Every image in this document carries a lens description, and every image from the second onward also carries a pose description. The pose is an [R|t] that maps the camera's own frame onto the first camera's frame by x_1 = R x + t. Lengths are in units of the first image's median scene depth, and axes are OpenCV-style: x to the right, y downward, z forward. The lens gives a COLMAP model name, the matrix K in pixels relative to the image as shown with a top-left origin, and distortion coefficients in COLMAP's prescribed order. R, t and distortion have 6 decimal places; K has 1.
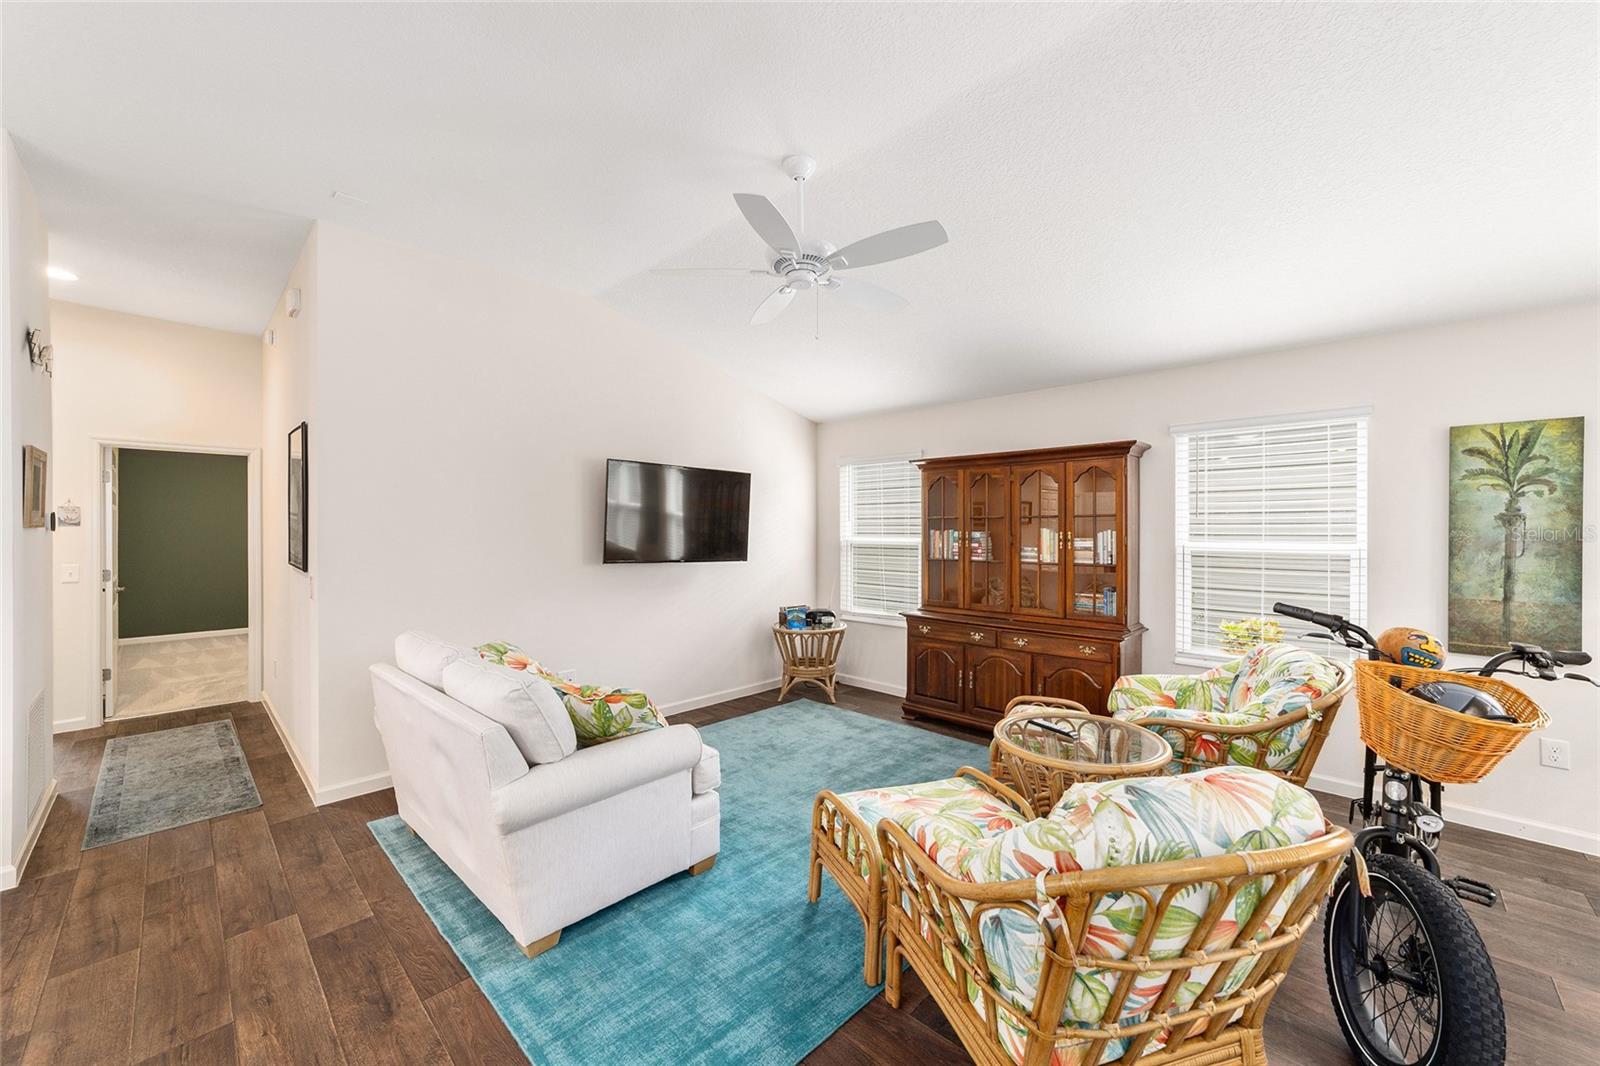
lens RADIAL K [[613.6, 0, 795.0], [0, 613.6, 531.8], [0, 0, 1]] dist [-0.022197, 0.010900]
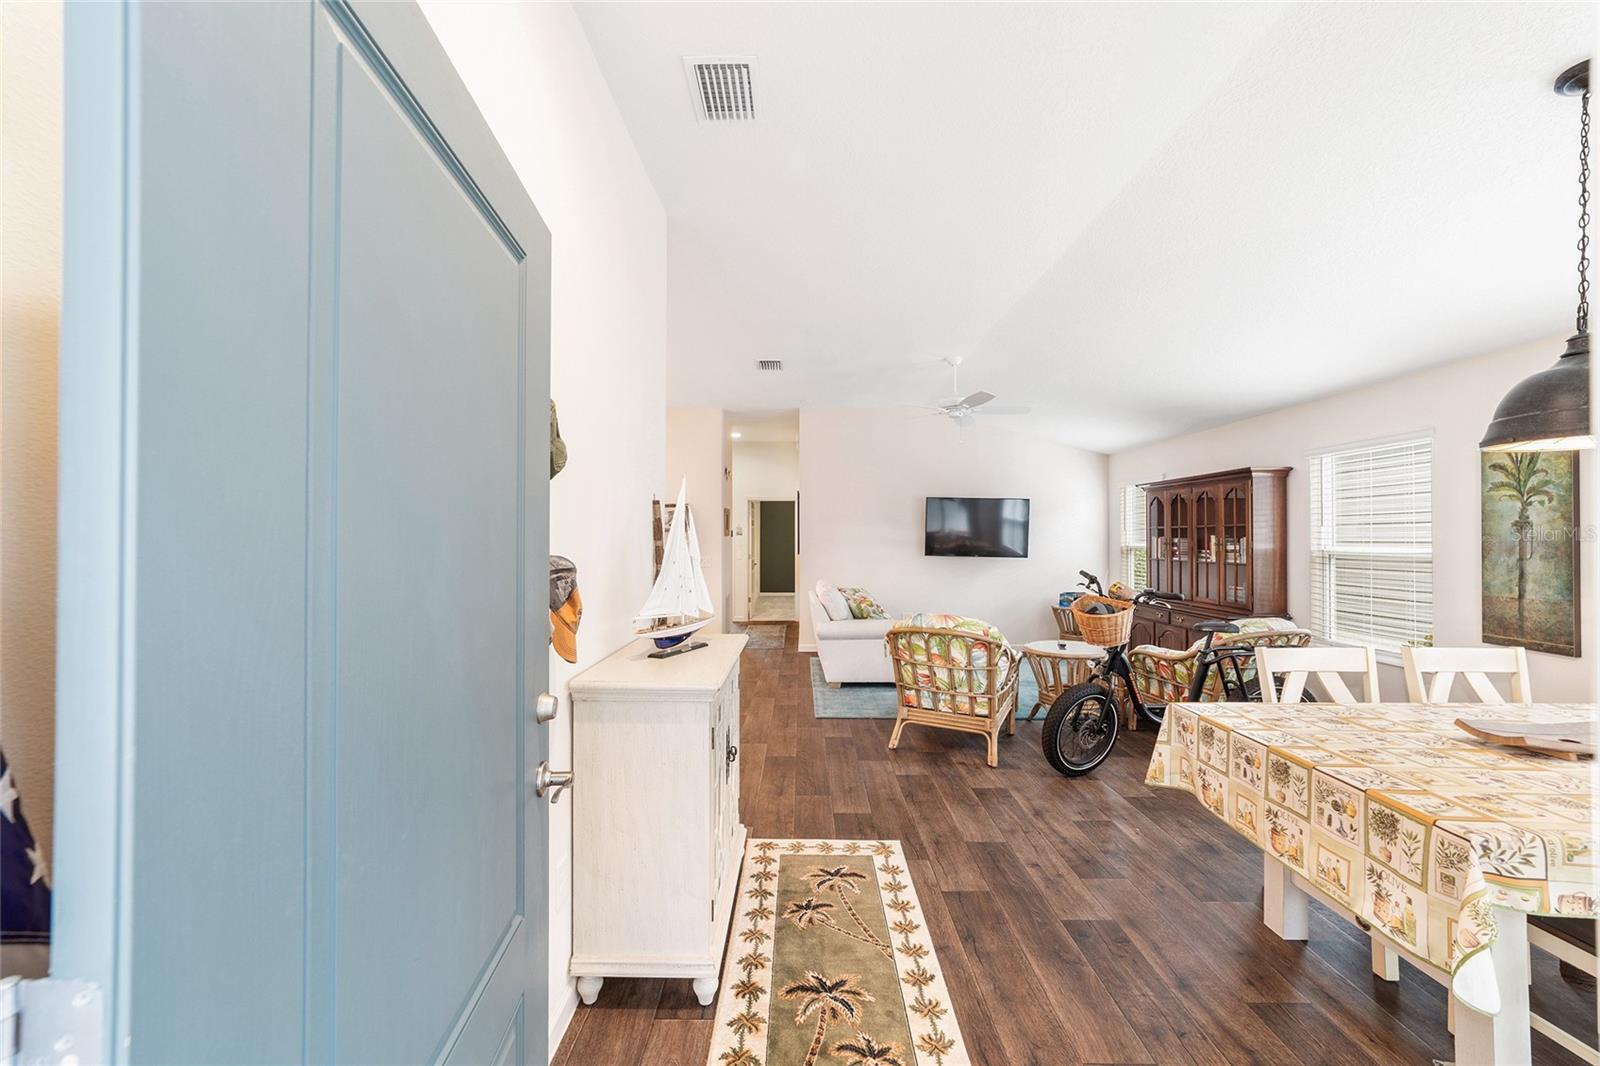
lens RADIAL K [[613.6, 0, 795.0], [0, 613.6, 531.8], [0, 0, 1]] dist [-0.022197, 0.010900]
pose [[0.688570, -0.007202, -0.725134, 0.912460], [-0.003868, 0.999900, -0.013604, 0.009435], [0.725160, 0.012172, 0.688473, -0.649519]]
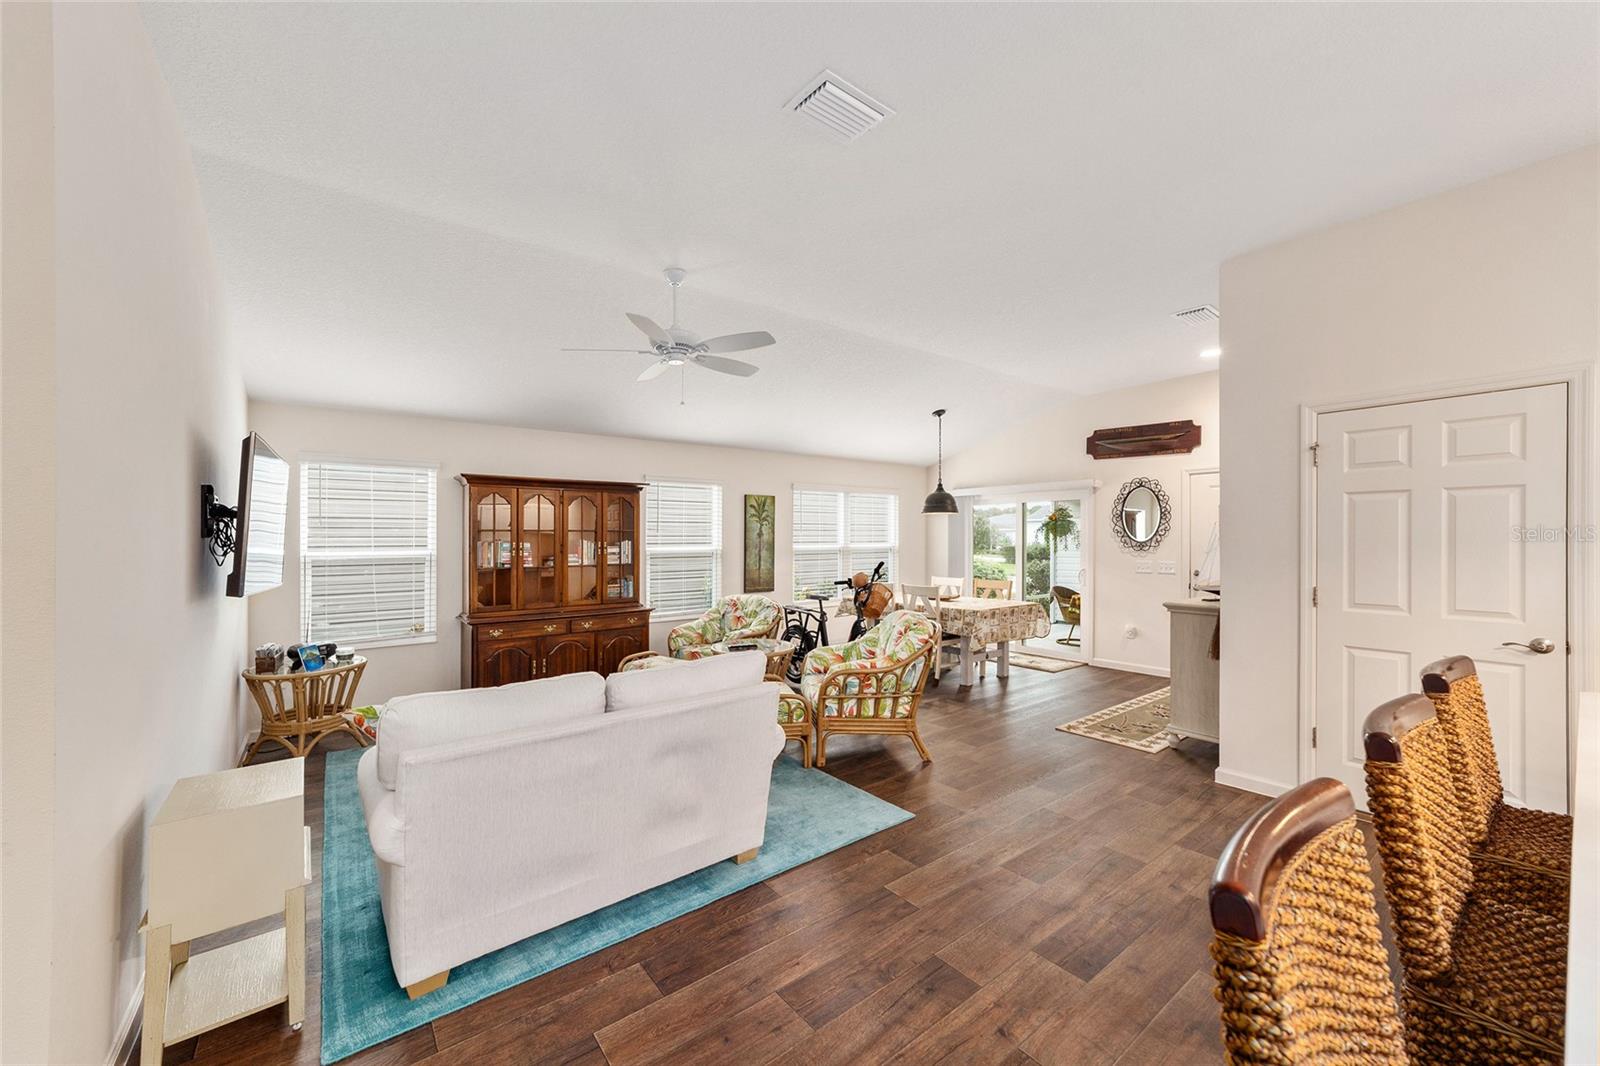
lens RADIAL K [[612.6, 0, 802.3], [0, 612.6, 536.2], [0, 0, 1]] dist [-0.002722, 0.000003]
pose [[0.138385, -0.000066, 0.990379, -1.066430], [0.006561, 0.999978, -0.000850, -0.010803], [-0.990357, 0.006616, 0.138382, 0.419363]]
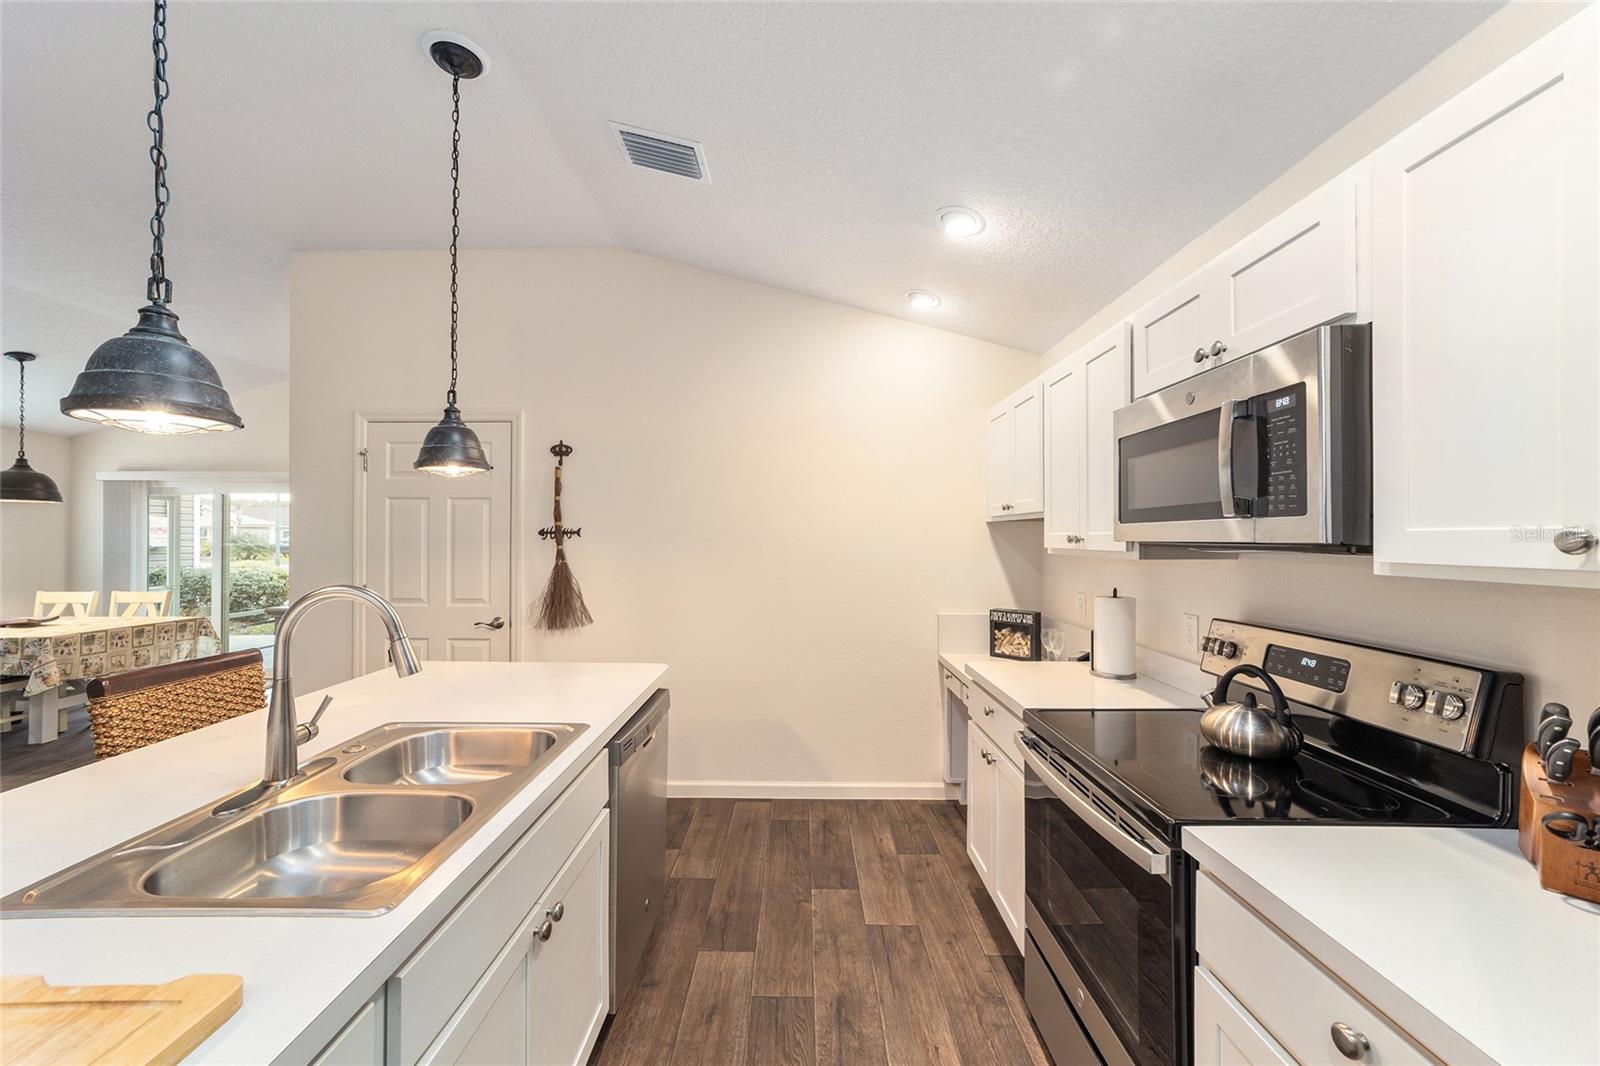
lens RADIAL K [[612.6, 0, 802.3], [0, 612.6, 536.2], [0, 0, 1]] dist [-0.002722, 0.000003]
pose [[-0.680544, 0.001232, 0.732706, -1.242623], [-0.000795, 0.999997, -0.002420, -0.002234], [-0.732706, -0.002230, -0.680541, -0.109531]]
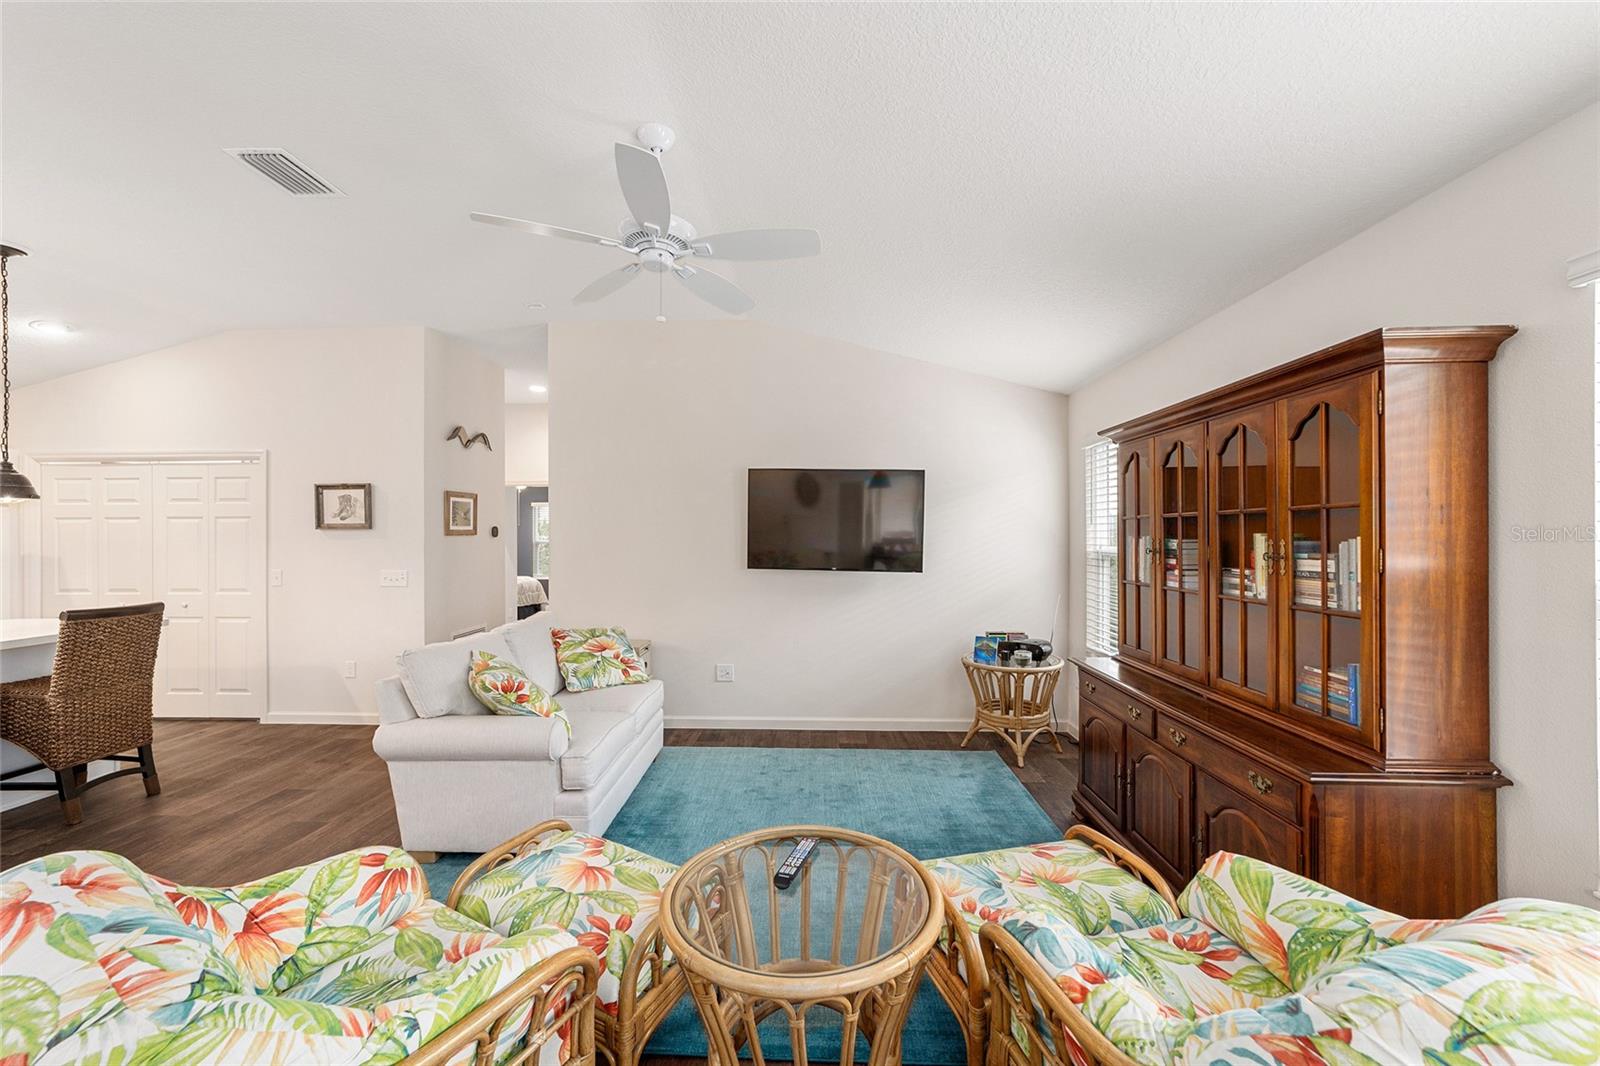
lens RADIAL K [[613.6, 0, 795.0], [0, 613.6, 531.8], [0, 0, 1]] dist [-0.022197, 0.010900]
pose [[0.663148, -0.007315, -0.748453, 0.666438], [0.001820, 0.999965, -0.008161, -0.004263], [0.748487, 0.004050, 0.663138, 0.443431]]
